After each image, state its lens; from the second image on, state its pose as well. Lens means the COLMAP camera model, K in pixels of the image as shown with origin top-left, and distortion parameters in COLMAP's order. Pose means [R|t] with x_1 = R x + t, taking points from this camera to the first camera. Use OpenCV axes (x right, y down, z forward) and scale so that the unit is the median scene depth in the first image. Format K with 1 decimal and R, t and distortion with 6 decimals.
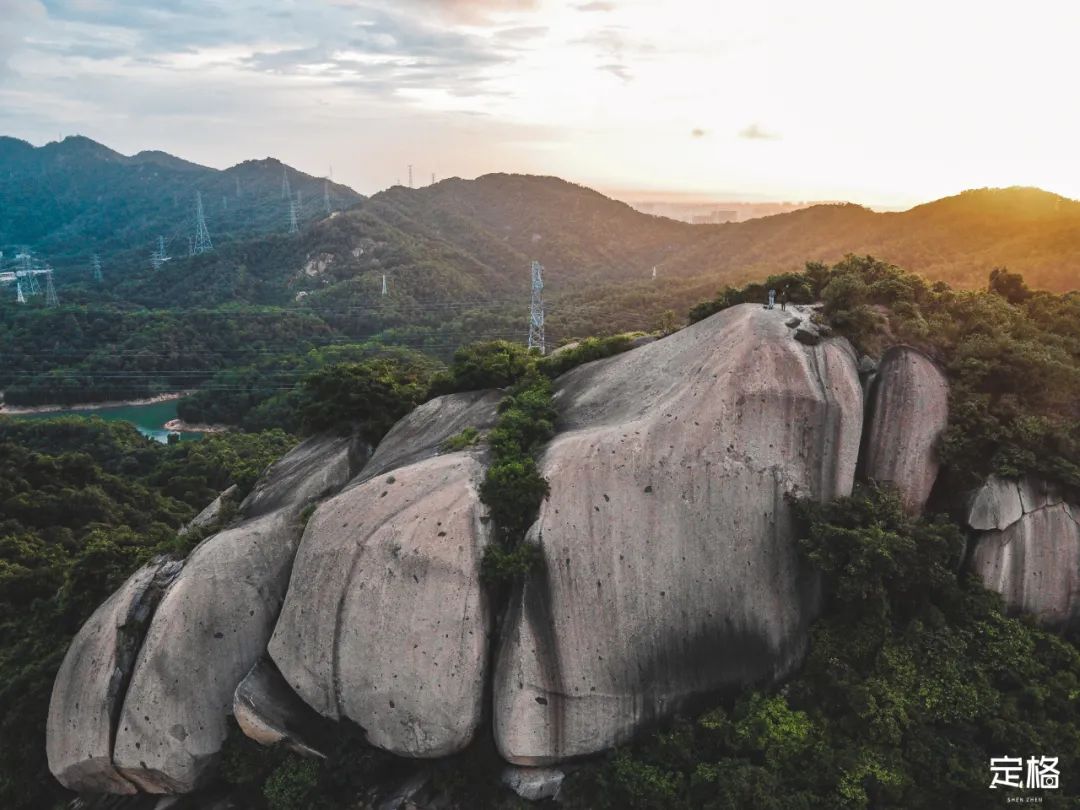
lens RADIAL K [[832.7, 0, 538.8], [0, 832.7, 412.1], [0, 0, 1]] dist [-0.007182, 0.034816]
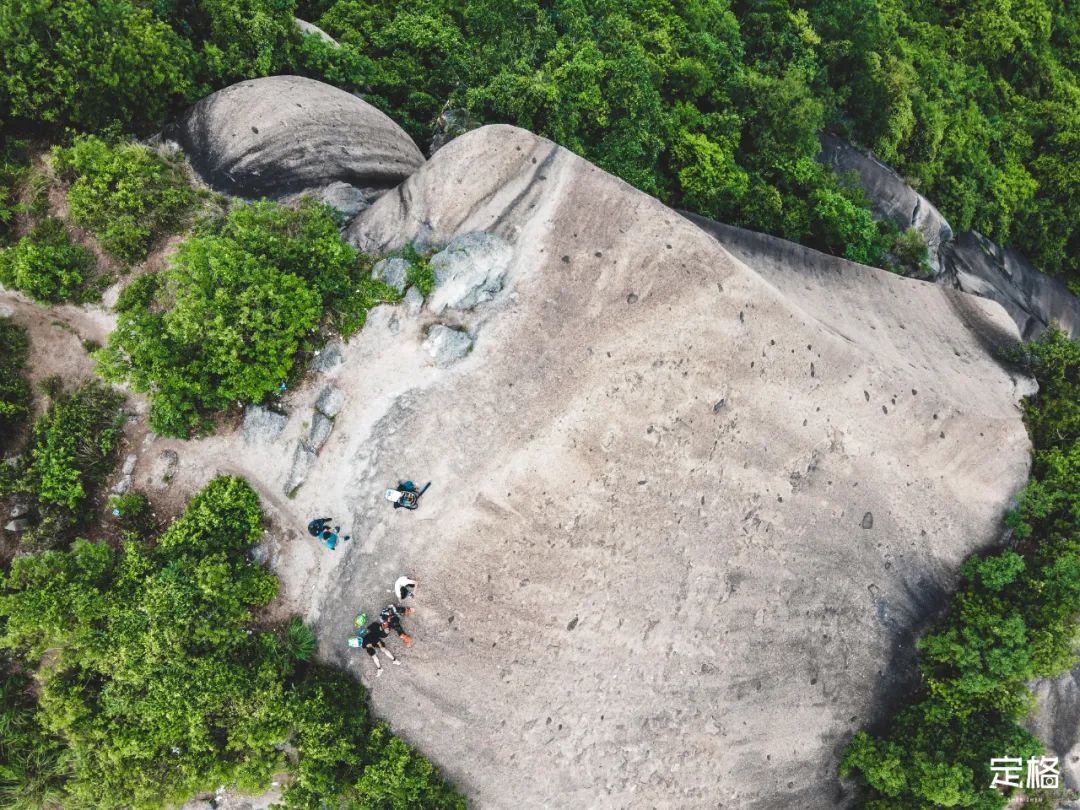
lens RADIAL K [[832.7, 0, 539.3], [0, 832.7, 408.1], [0, 0, 1]] dist [-0.007182, 0.034816]
pose [[-0.888265, -0.458608, 0.025767, 0.270560], [0.124214, -0.185823, 0.974700, -0.463284], [-0.442217, 0.868993, 0.222025, 0.998400]]
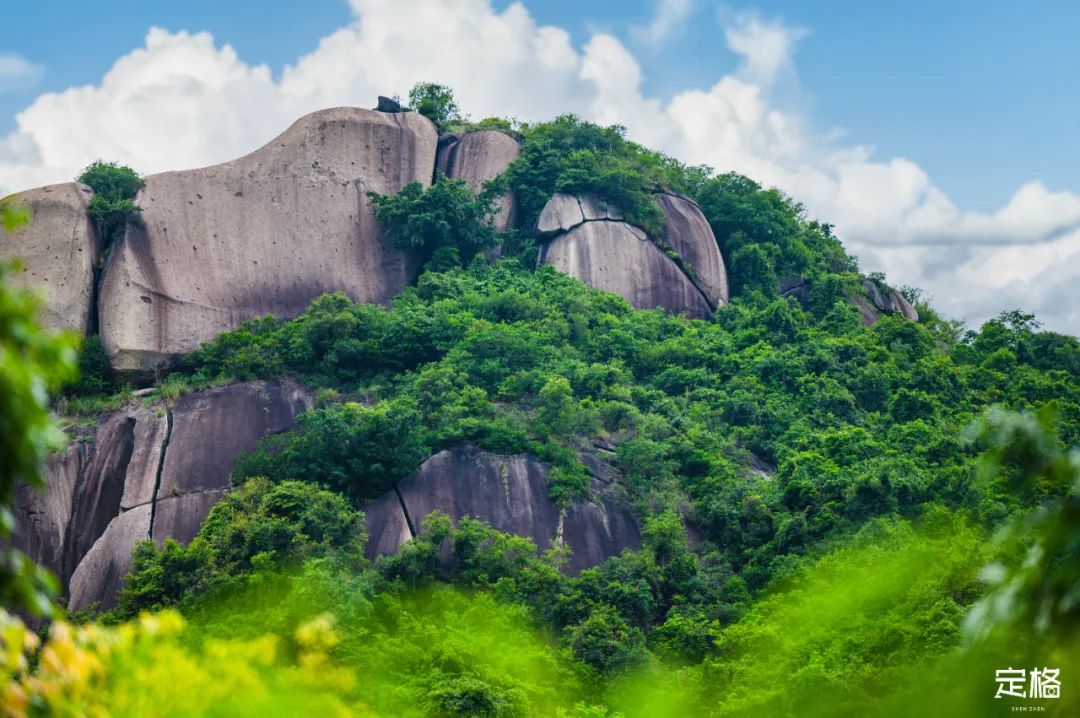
lens RADIAL K [[4141.6, 0, 541.4], [0, 4141.6, 358.8], [0, 0, 1]] dist [0.033238, 0.000000]
pose [[0.980959, 0.046846, 0.188480, -0.462484], [0.067654, 0.827264, -0.557725, 3.161639], [-0.182050, 0.559857, 0.808343, -3.128840]]
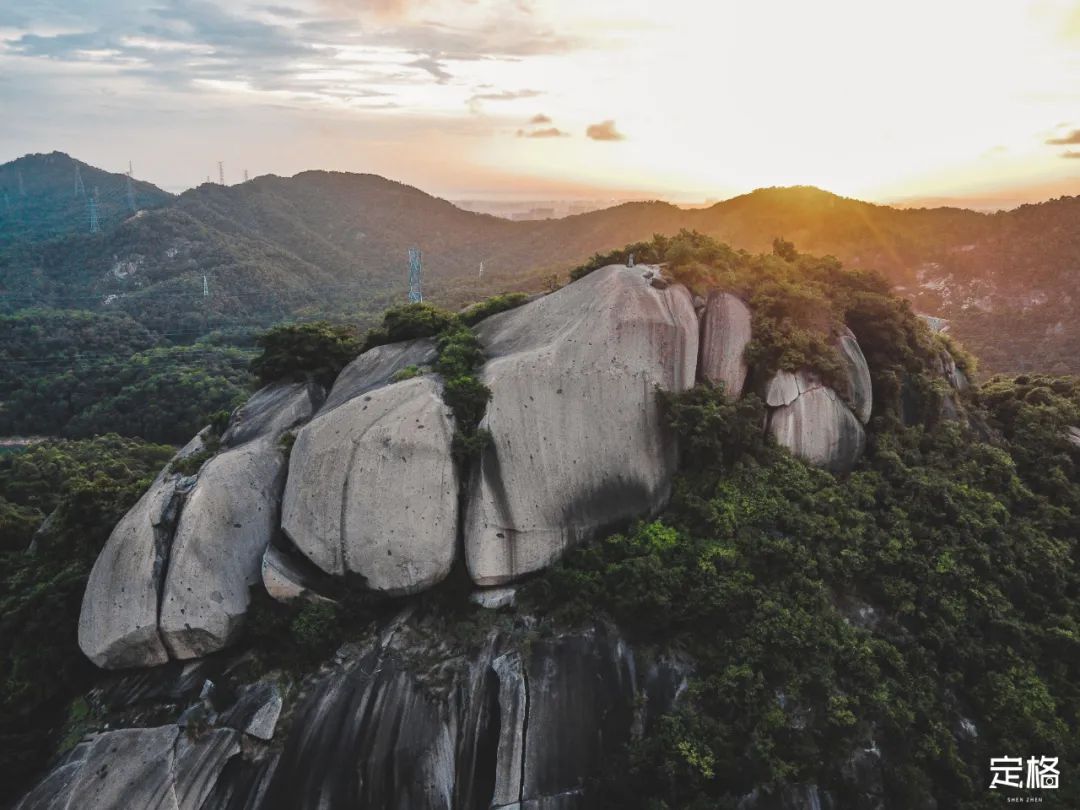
lens RADIAL K [[832.7, 0, 542.6], [0, 832.7, 414.0], [0, 0, 1]] dist [-0.007182, 0.034816]
pose [[0.976970, -0.053178, 0.206646, -0.192693], [0.052368, 0.998584, 0.009391, 0.115689], [-0.206853, 0.001647, 0.978371, -0.387298]]
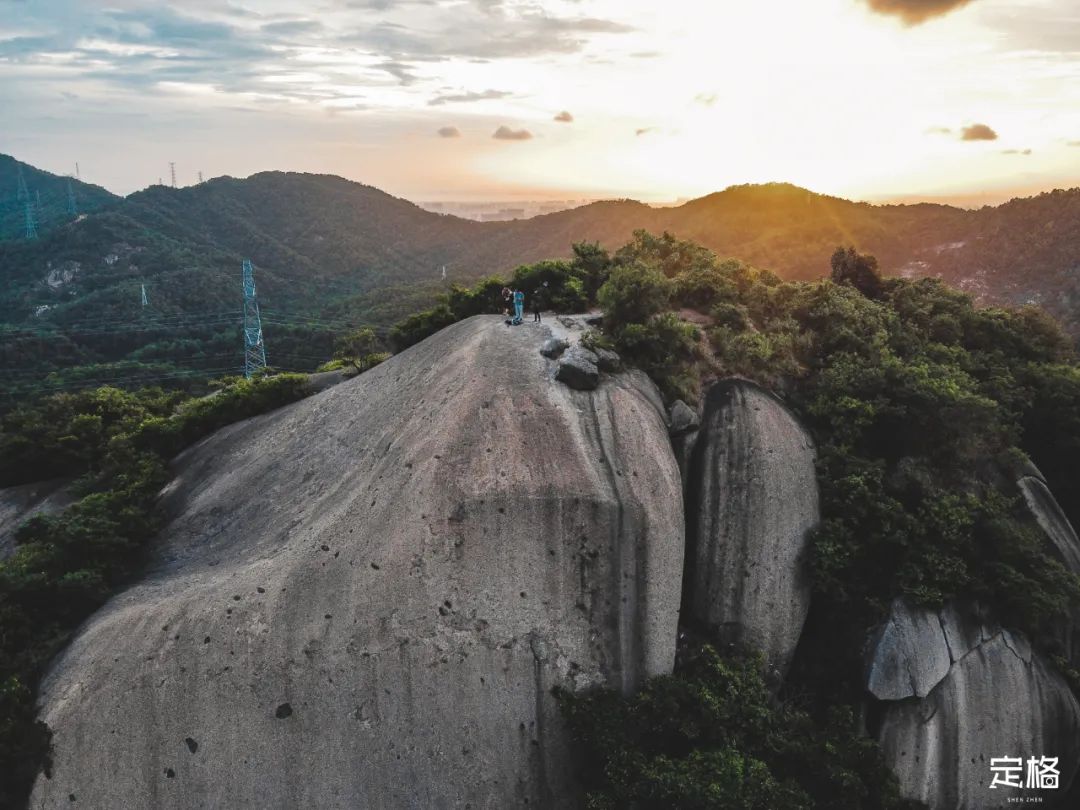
lens RADIAL K [[832.7, 0, 538.7], [0, 832.7, 408.5], [0, 0, 1]] dist [-0.007182, 0.034816]
pose [[0.970230, -0.067400, 0.232616, 0.173048], [0.068397, 0.997651, 0.003783, -0.074900], [-0.232324, 0.012240, 0.972561, 0.484889]]
